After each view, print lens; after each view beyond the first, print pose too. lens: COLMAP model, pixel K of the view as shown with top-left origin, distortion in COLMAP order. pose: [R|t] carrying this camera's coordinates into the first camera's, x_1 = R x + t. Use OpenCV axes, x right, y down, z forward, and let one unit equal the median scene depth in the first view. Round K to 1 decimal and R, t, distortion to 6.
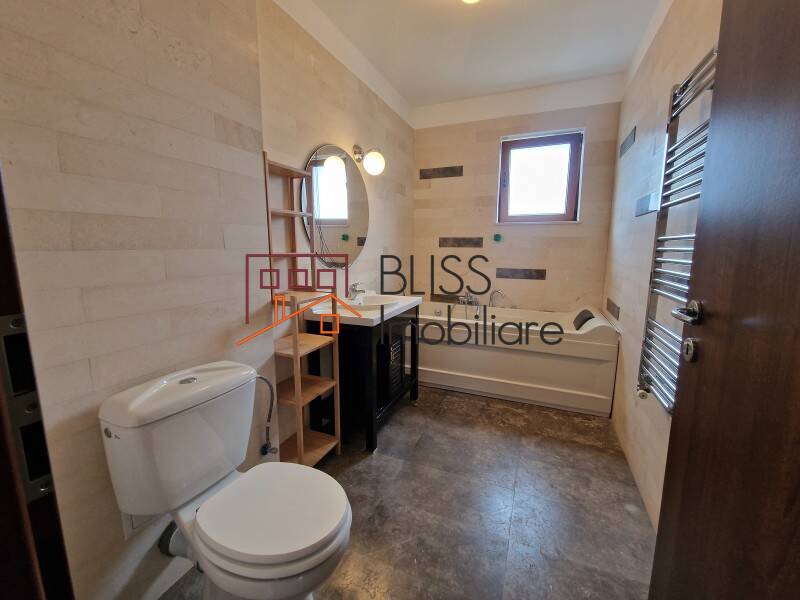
lens RADIAL K [[330.0, 0, 401.0], [0, 330.0, 301.1], [0, 0, 1]] dist [-0.003287, -0.001492]
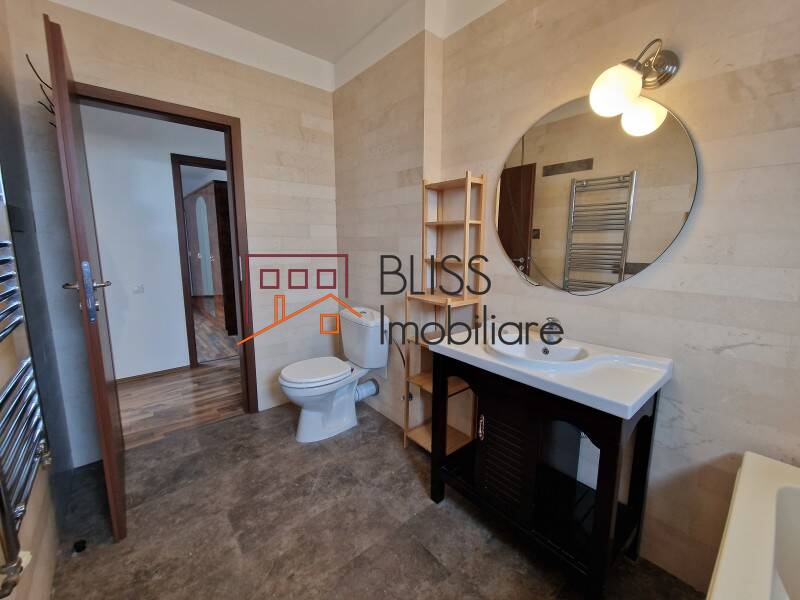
lens RADIAL K [[330.0, 0, 402.3], [0, 330.0, 293.6], [0, 0, 1]] dist [-0.003287, -0.001492]
pose [[-0.459513, 0.115300, -0.880655, 0.796974], [-0.158895, 0.964870, 0.209235, -0.258136], [0.873842, 0.236078, -0.425049, 1.502362]]
